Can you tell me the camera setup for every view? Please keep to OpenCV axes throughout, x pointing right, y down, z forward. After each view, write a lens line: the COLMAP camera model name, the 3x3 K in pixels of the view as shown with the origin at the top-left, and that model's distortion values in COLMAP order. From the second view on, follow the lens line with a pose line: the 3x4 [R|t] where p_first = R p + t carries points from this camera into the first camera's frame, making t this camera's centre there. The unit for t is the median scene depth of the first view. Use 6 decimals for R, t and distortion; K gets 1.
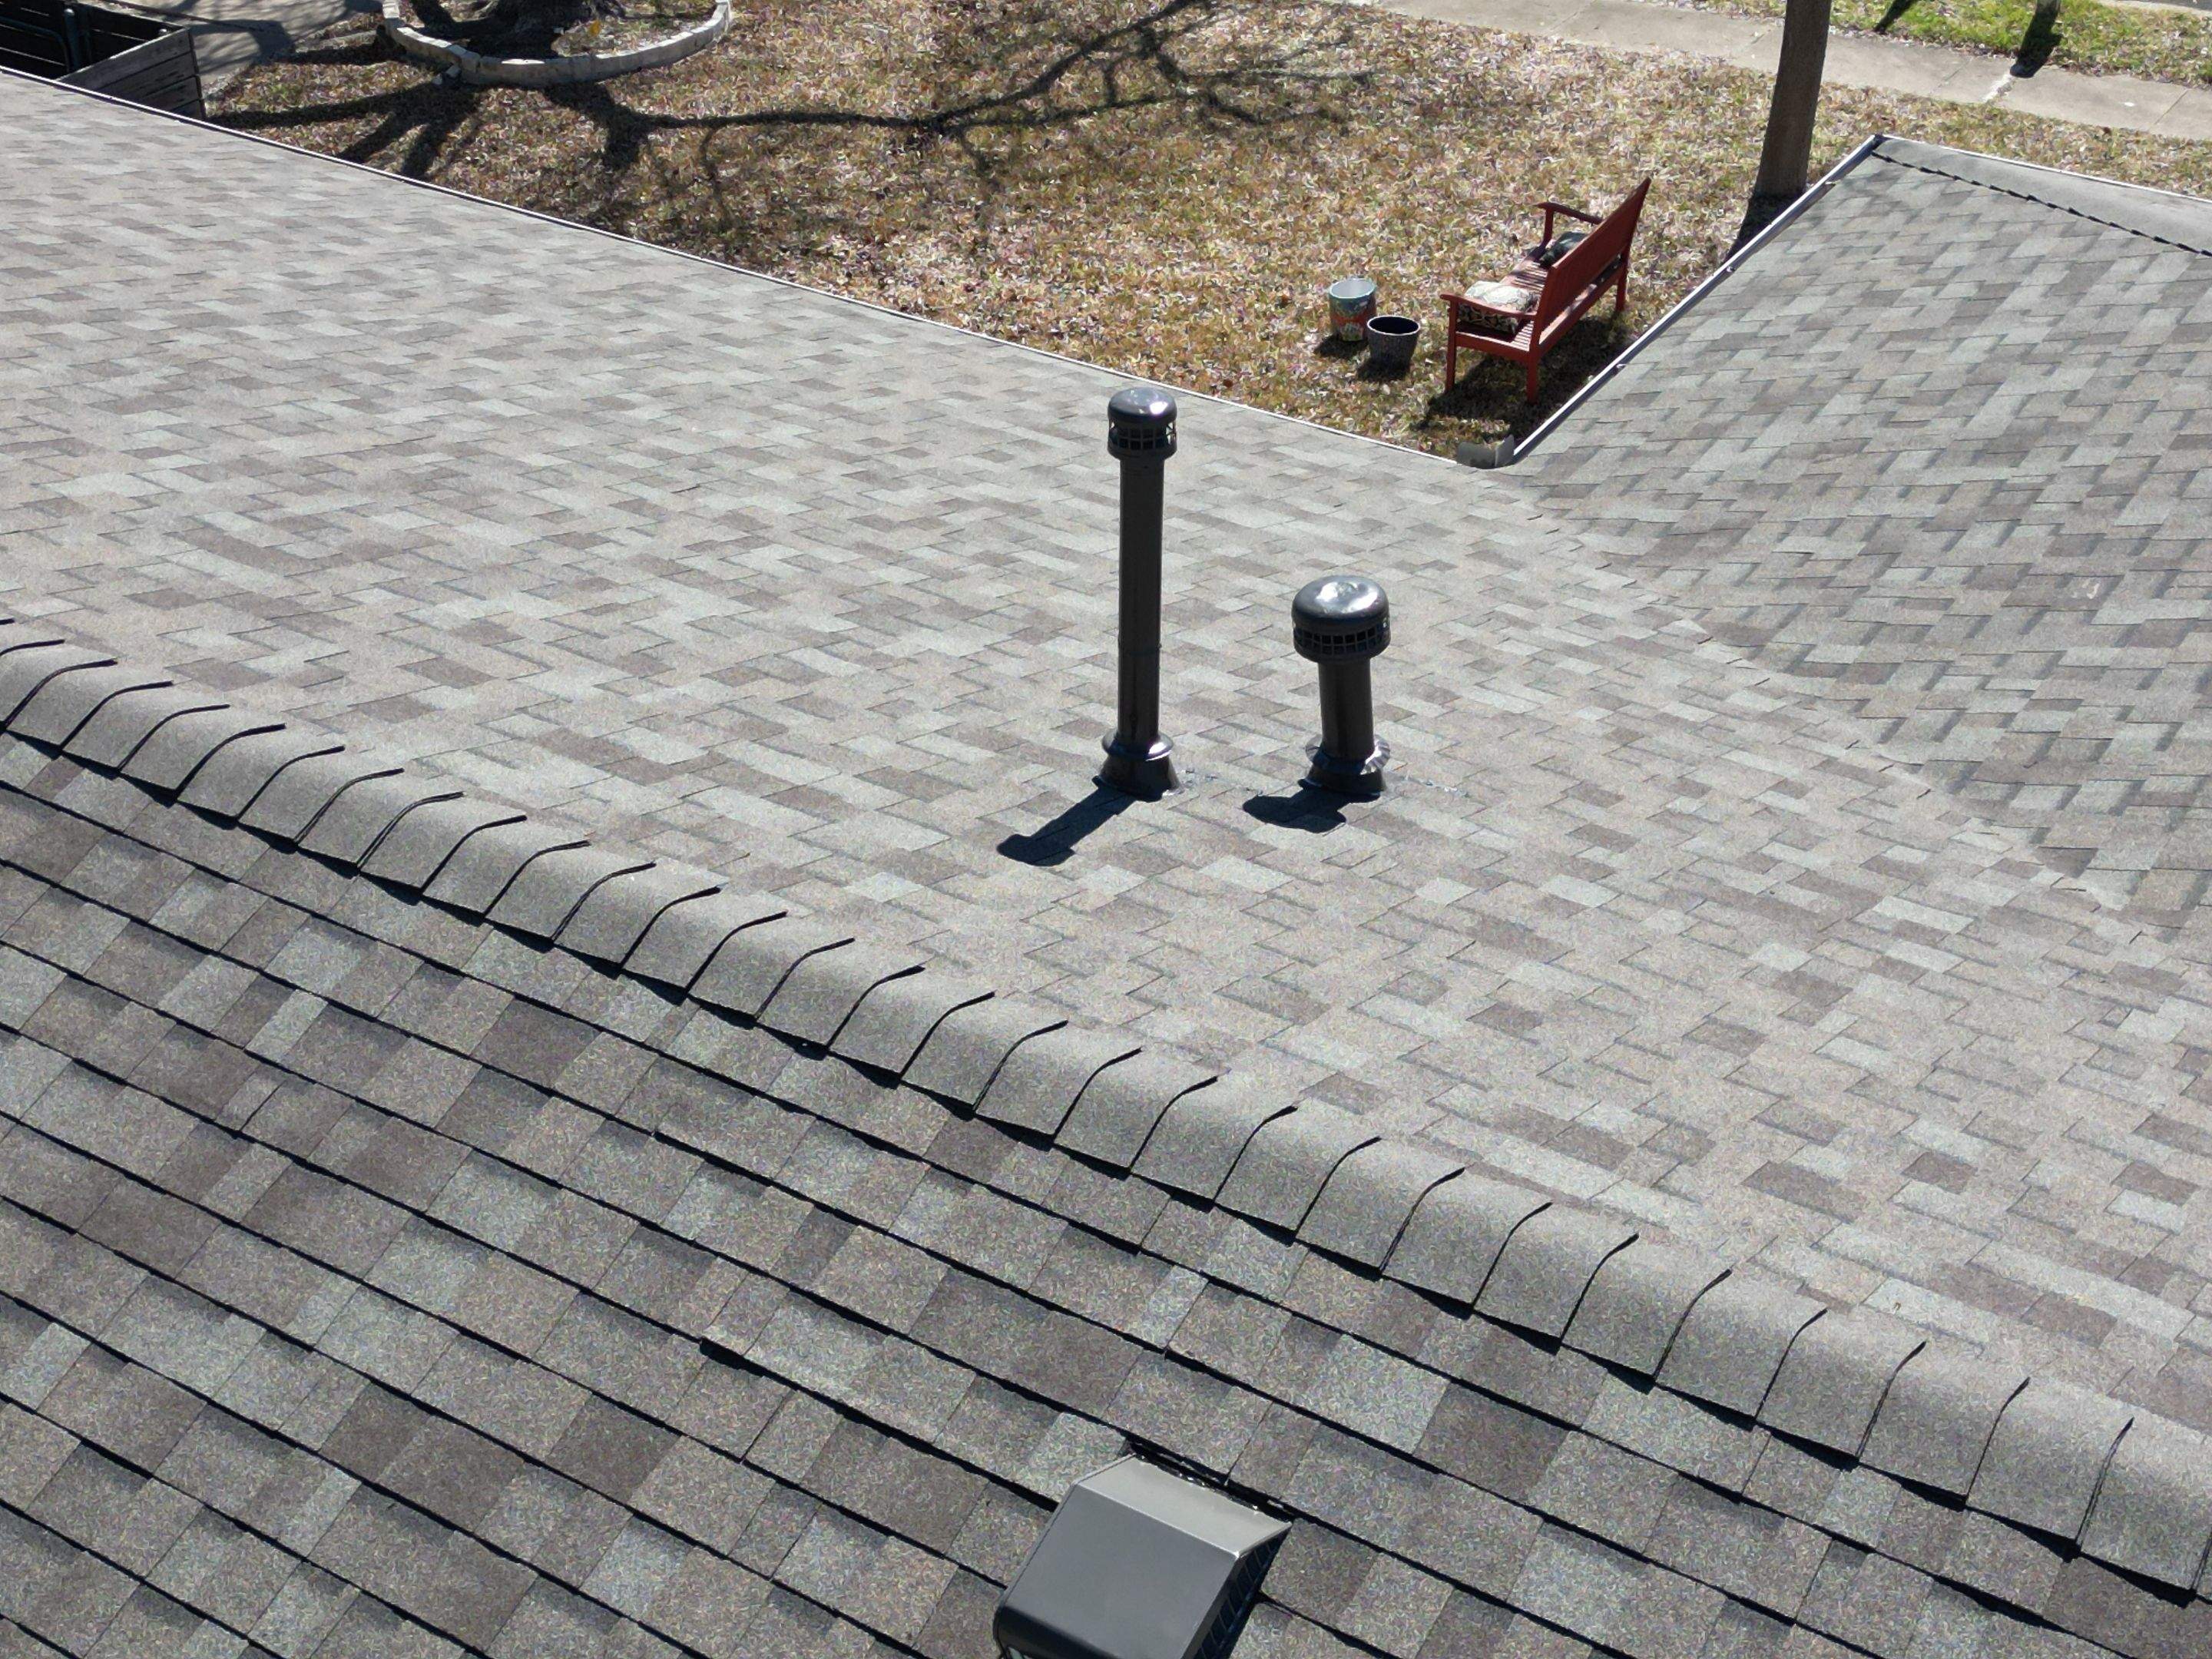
lens RADIAL K [[3061.5, 0, 1099.0], [0, 3061.5, 838.3], [0, 0, 1]] dist [0.183024, -0.530482]
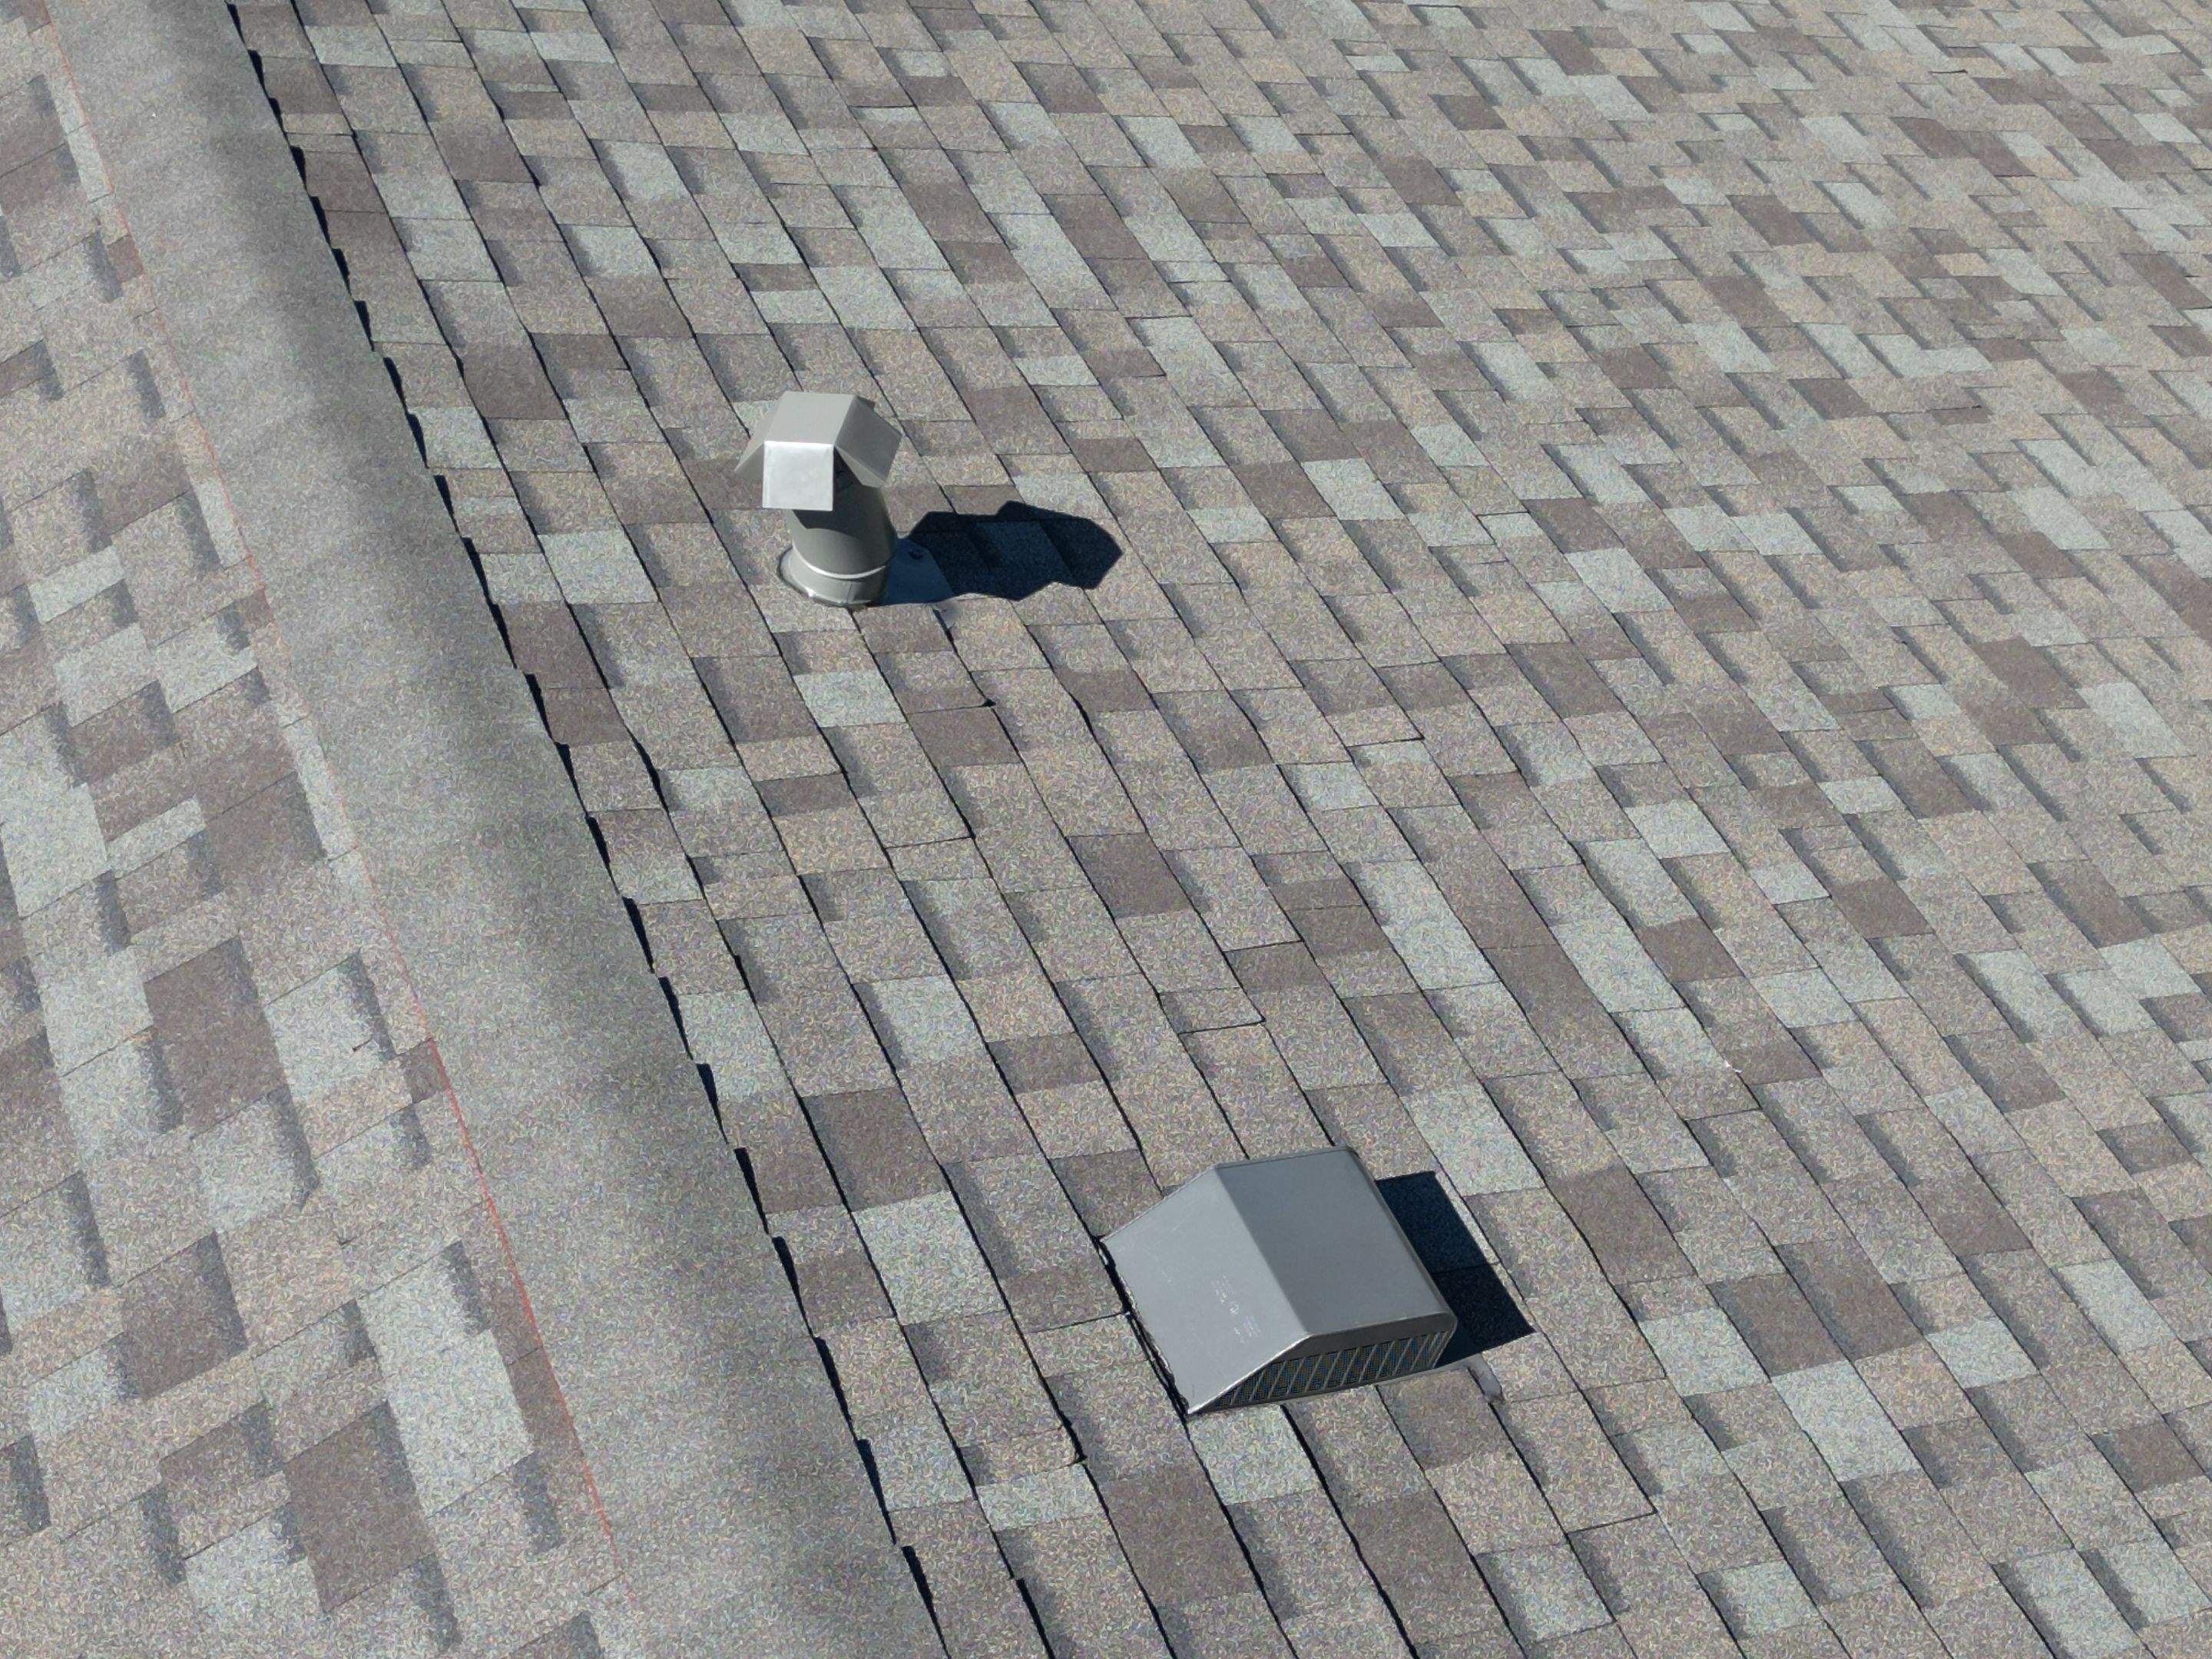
lens RADIAL K [[3061.5, 0, 1099.0], [0, 3061.5, 838.3], [0, 0, 1]] dist [0.183024, -0.530482]
pose [[-0.824915, -0.412941, 0.386000, -0.107046], [0.323986, 0.214168, 0.921502, -0.286049], [-0.463195, 0.885218, -0.042883, 0.438118]]
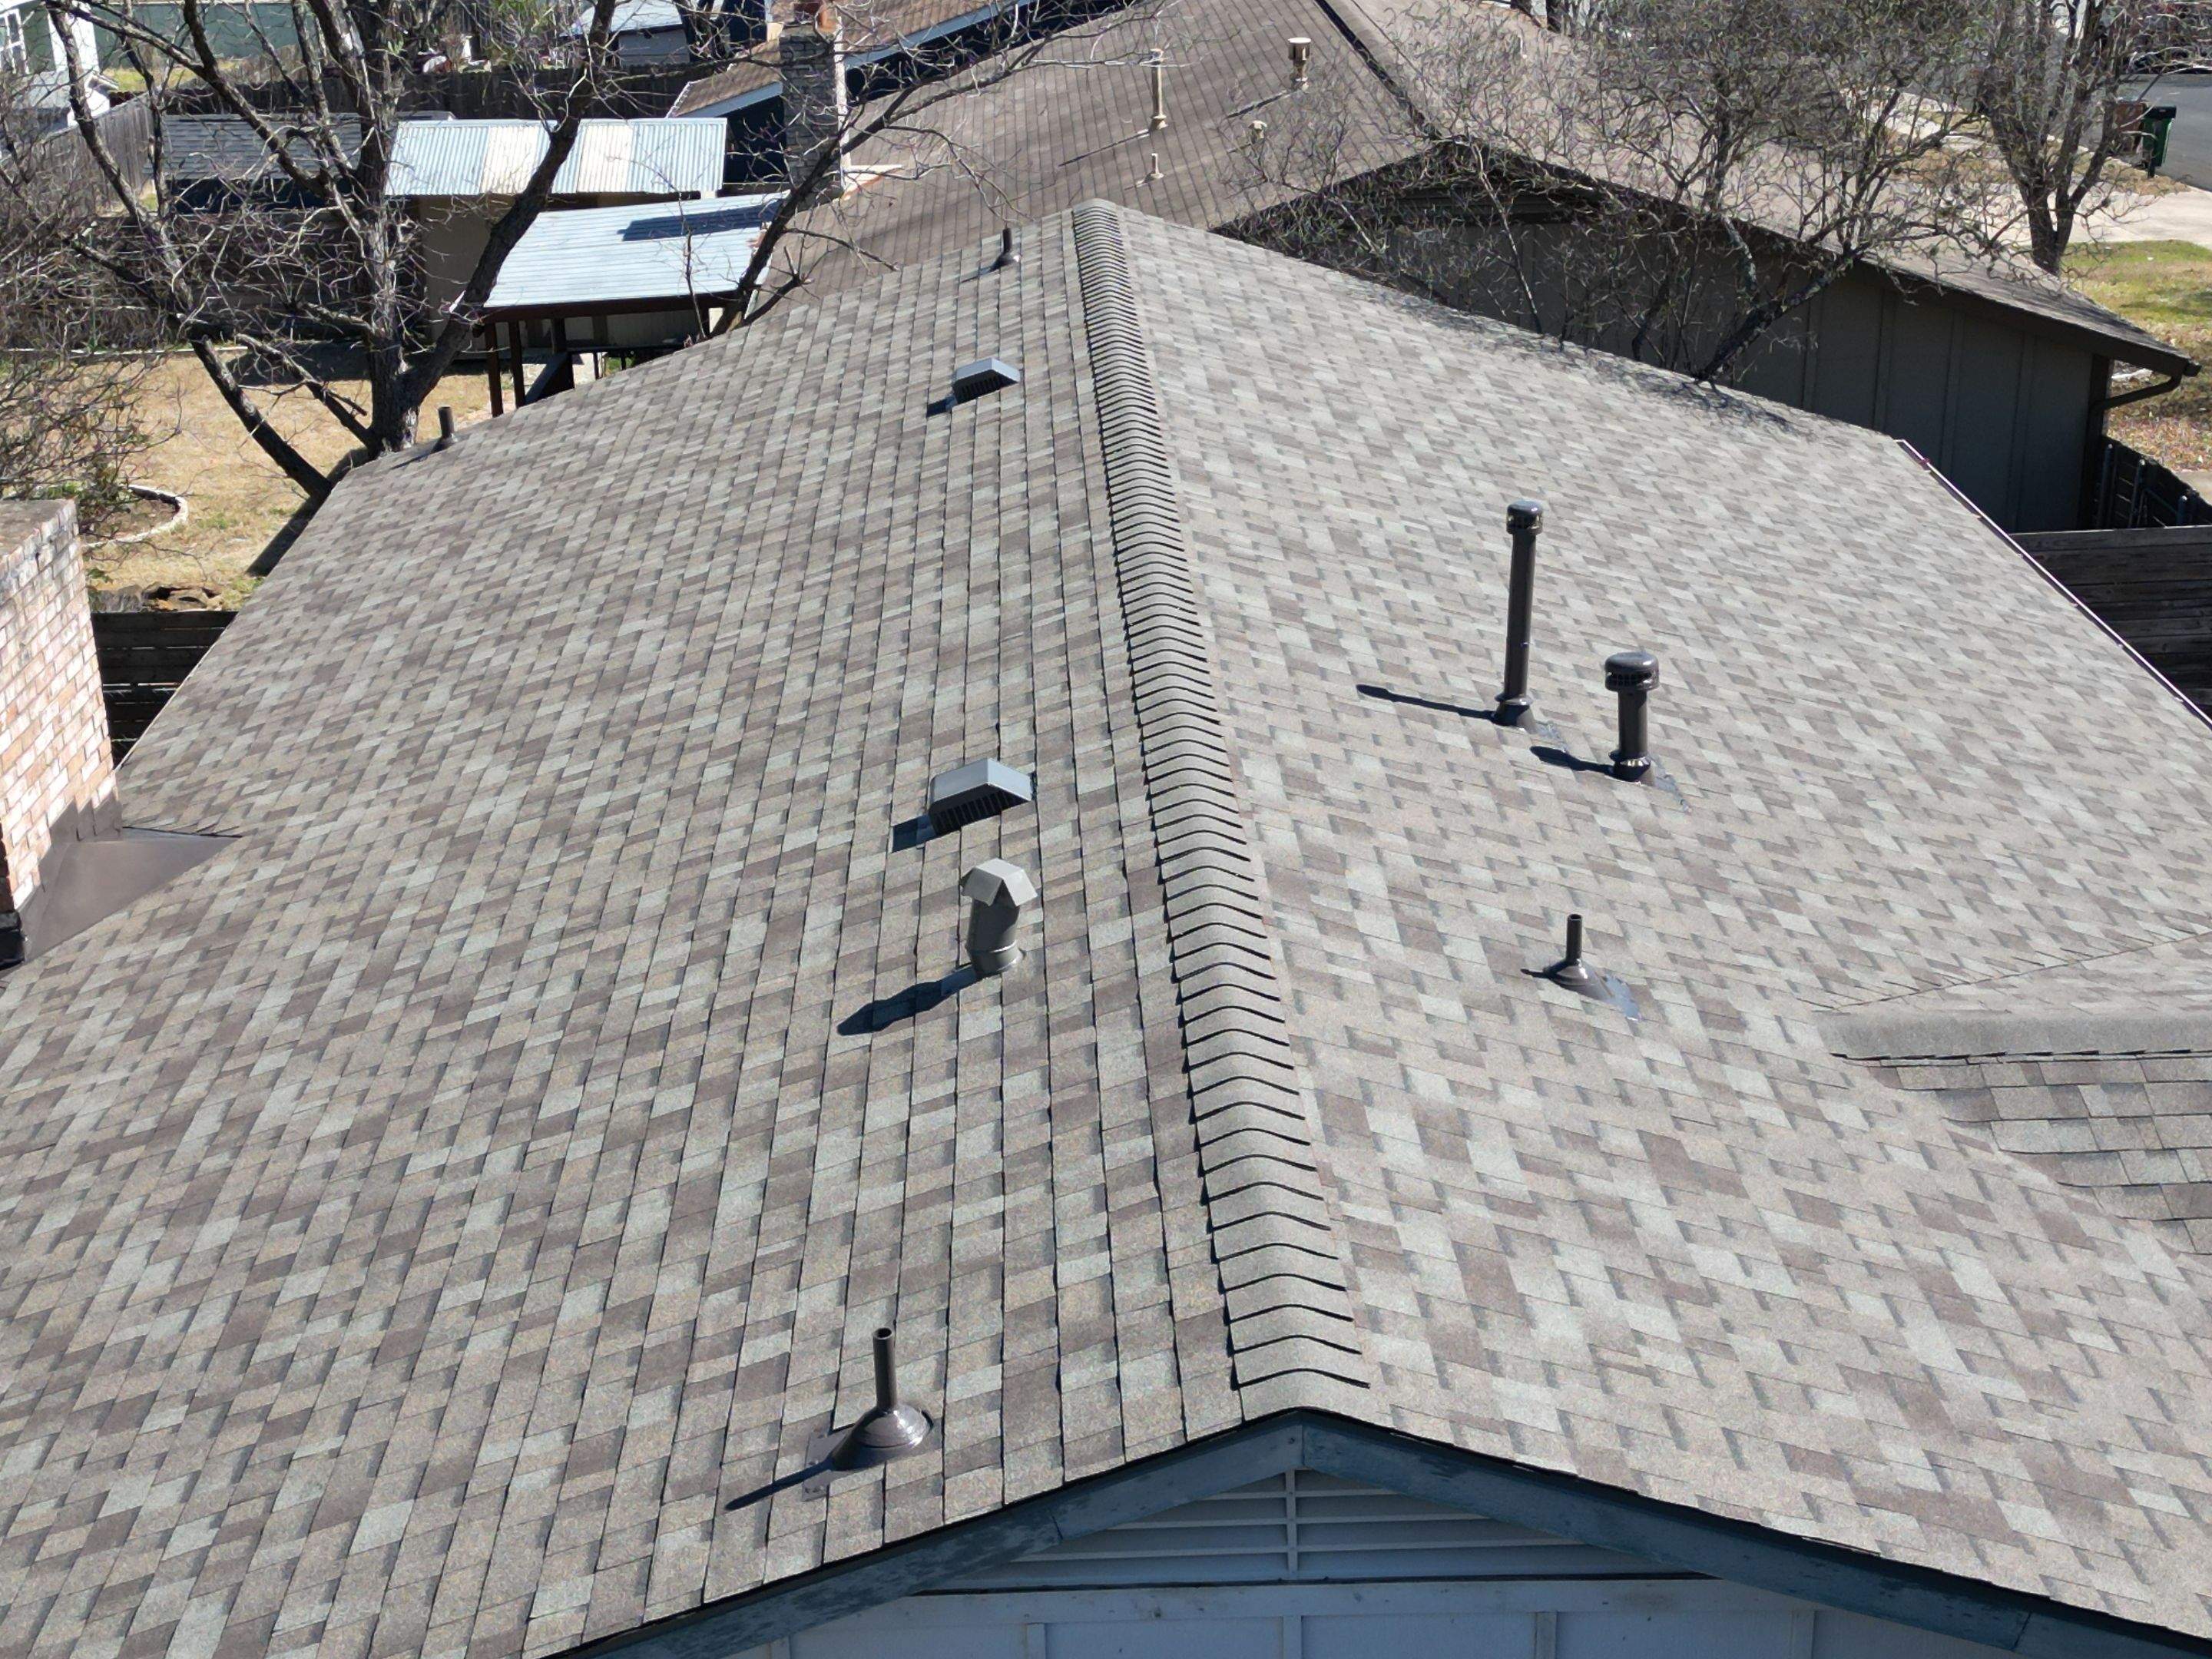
lens RADIAL K [[3061.5, 0, 1099.0], [0, 3061.5, 838.3], [0, 0, 1]] dist [0.183024, -0.530482]
pose [[0.560962, 0.298947, -0.771980, 0.925428], [-0.445632, 0.894928, 0.022738, 0.078957], [0.697663, 0.331263, 0.635241, -0.232598]]
